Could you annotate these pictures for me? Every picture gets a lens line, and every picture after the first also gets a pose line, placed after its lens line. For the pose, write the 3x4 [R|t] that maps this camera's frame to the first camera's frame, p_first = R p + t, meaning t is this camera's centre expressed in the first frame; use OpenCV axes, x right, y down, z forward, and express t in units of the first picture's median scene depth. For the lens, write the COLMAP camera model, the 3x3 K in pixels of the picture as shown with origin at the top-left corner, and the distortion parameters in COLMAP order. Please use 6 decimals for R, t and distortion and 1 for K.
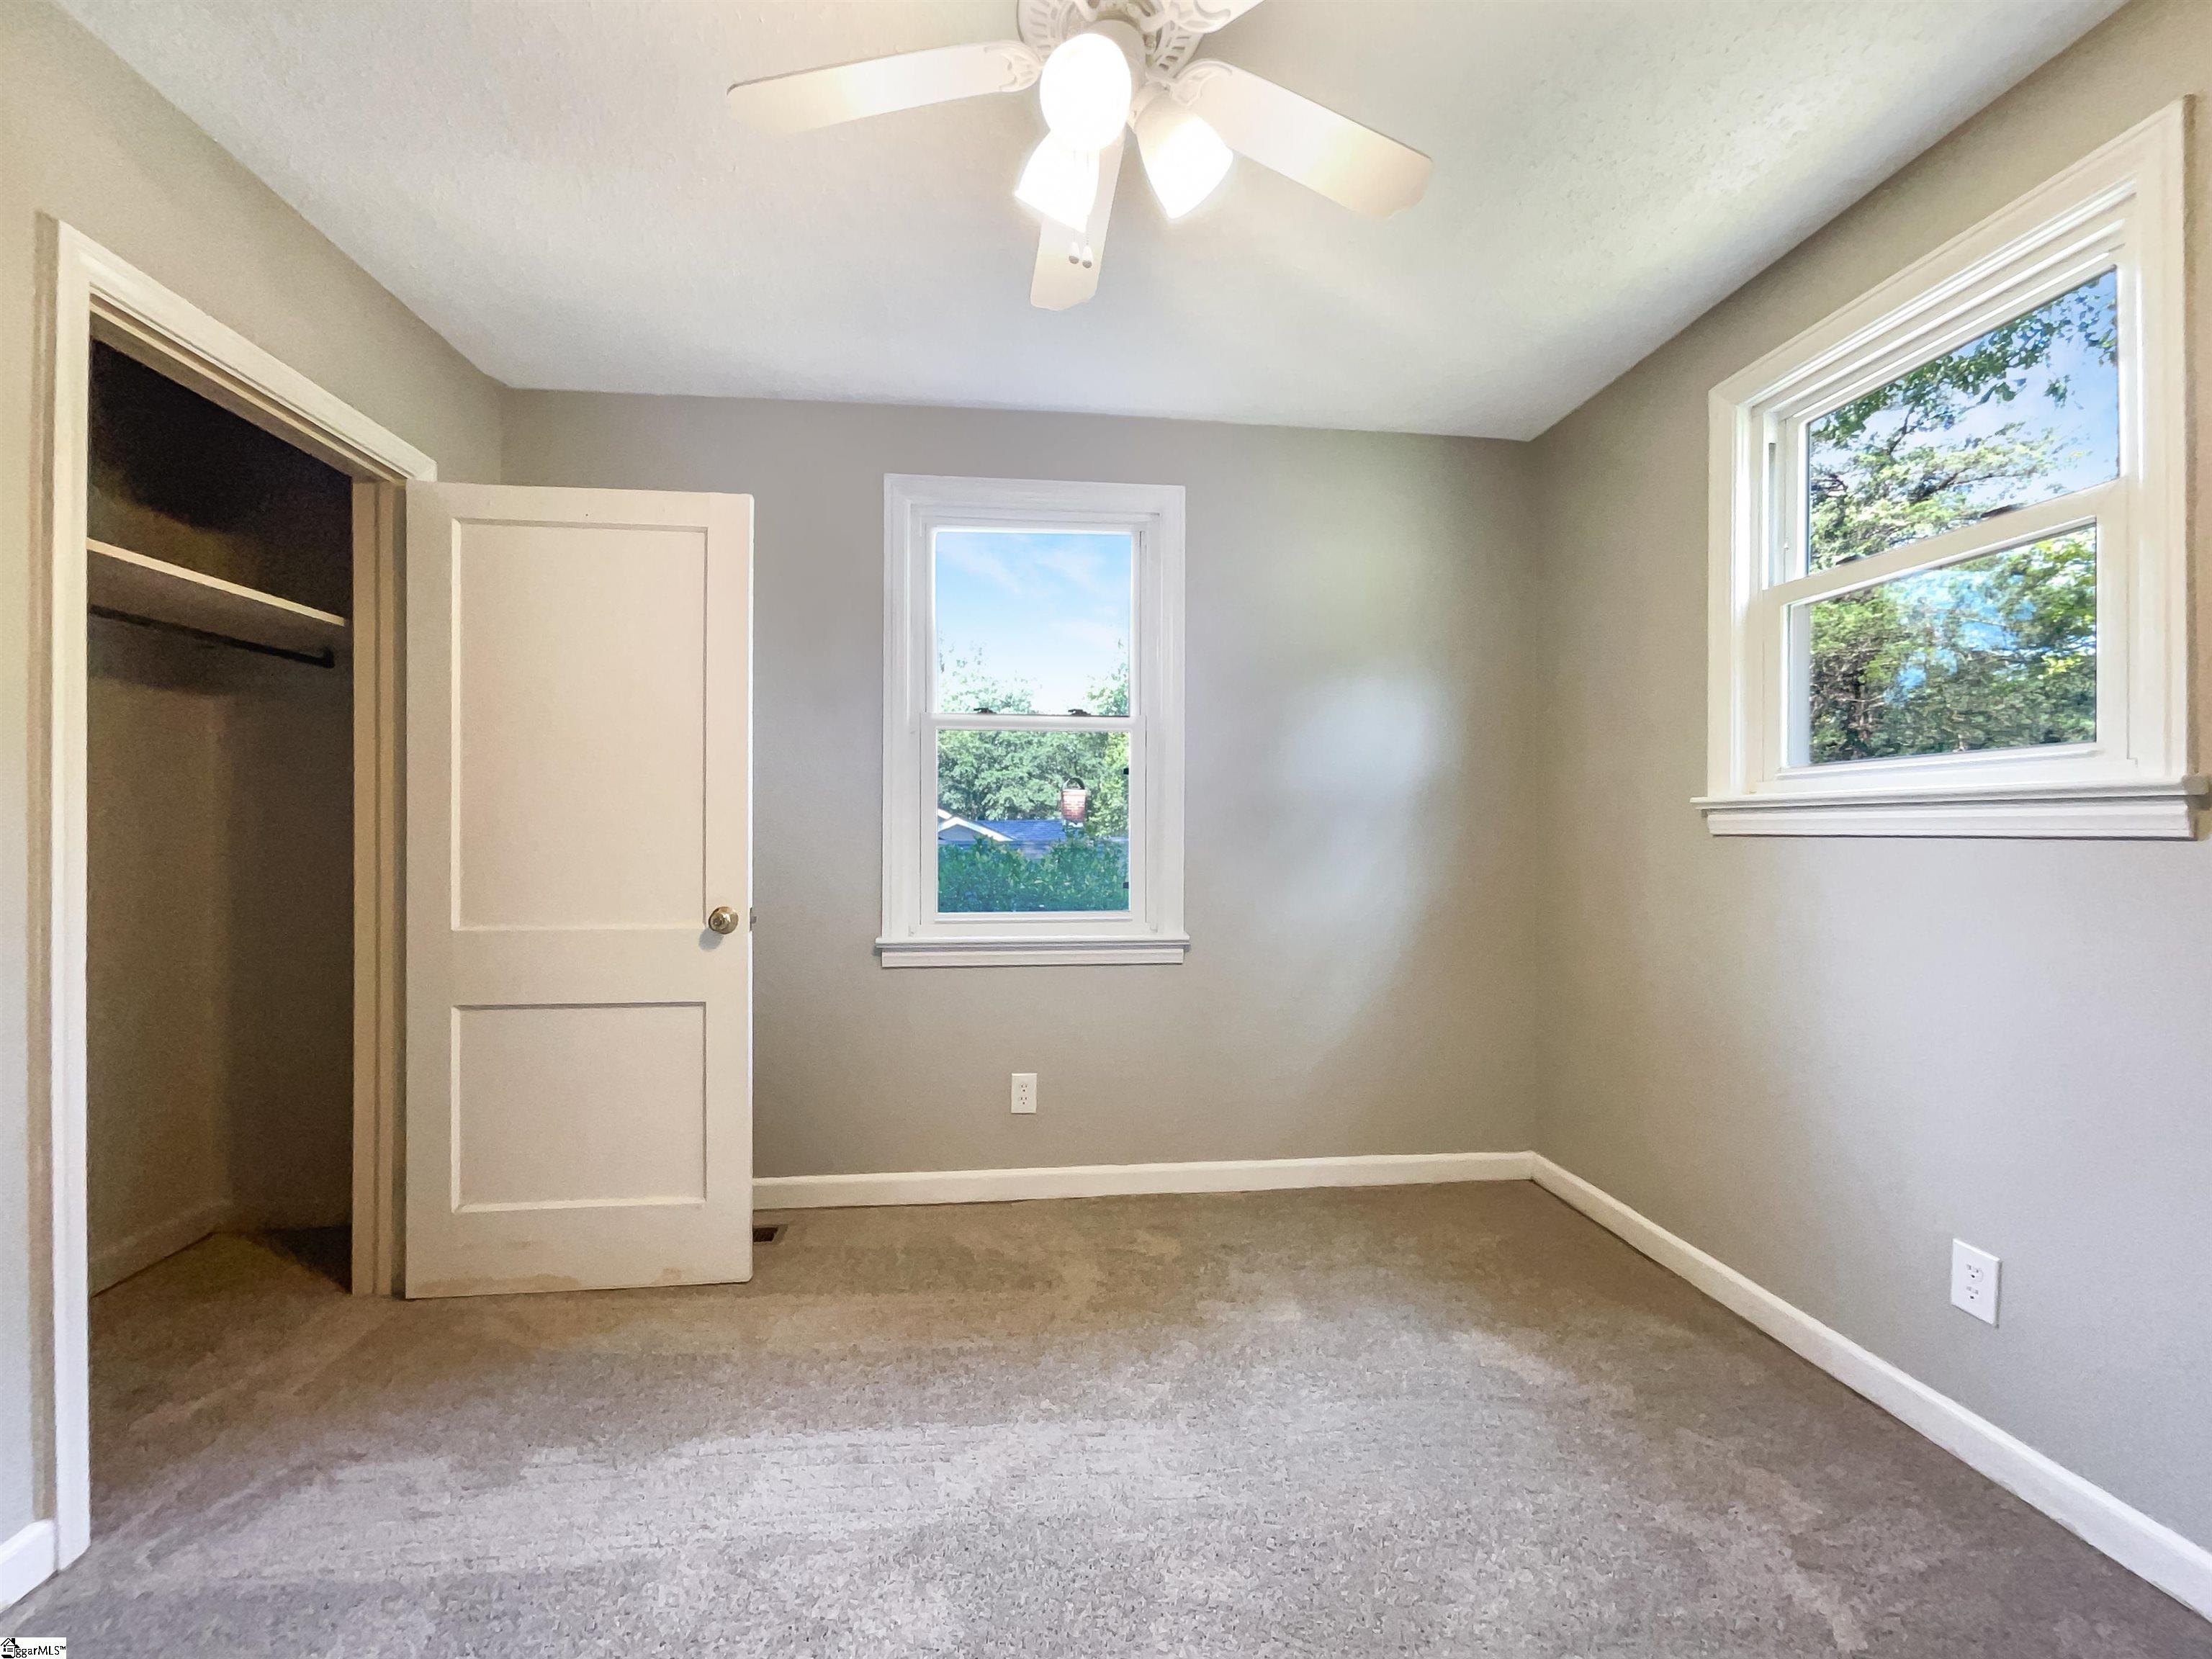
lens RADIAL K [[955.2, 0, 1104.6], [0, 955.2, 828.9], [0, 0, 1]] dist [0.000483, -0.000278]
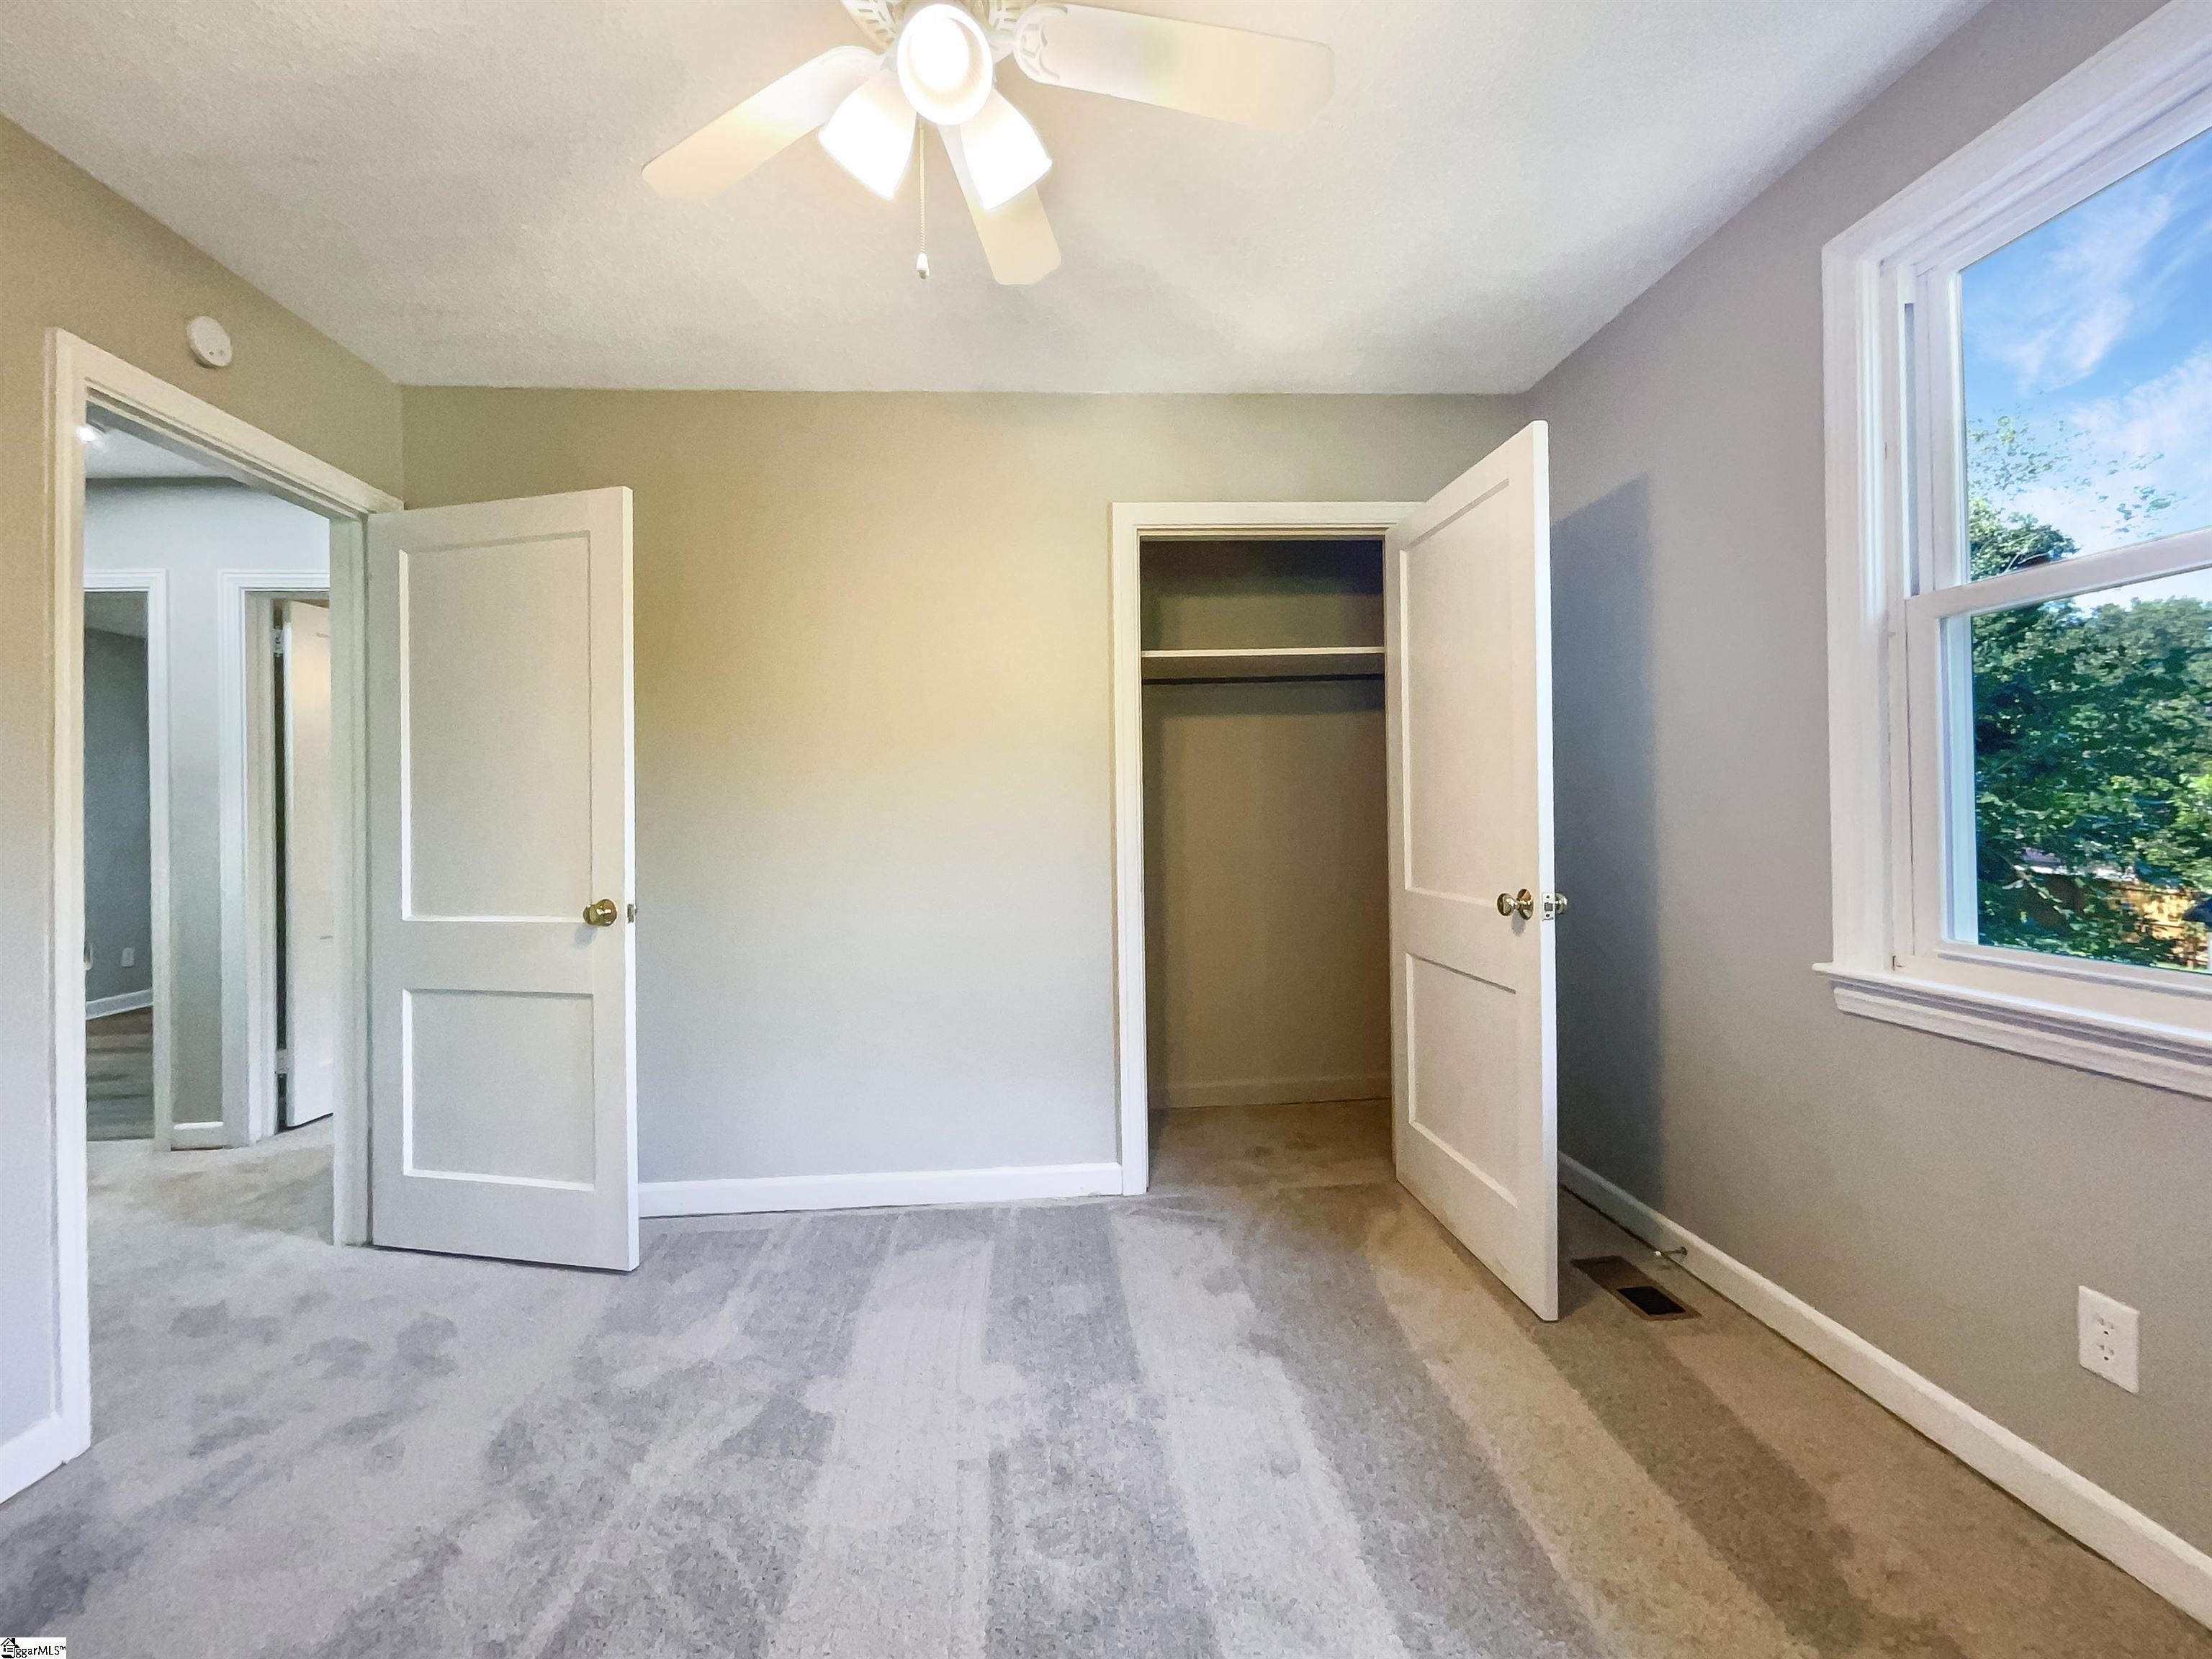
lens RADIAL K [[955.2, 0, 1111.2], [0, 955.2, 811.2], [0, 0, 1]] dist [0.000483, -0.000278]
pose [[-0.029532, -0.002688, -0.999560, 0.560257], [0.014882, 0.999884, -0.003129, 0.007871], [0.999453, -0.014967, -0.029488, 0.705133]]
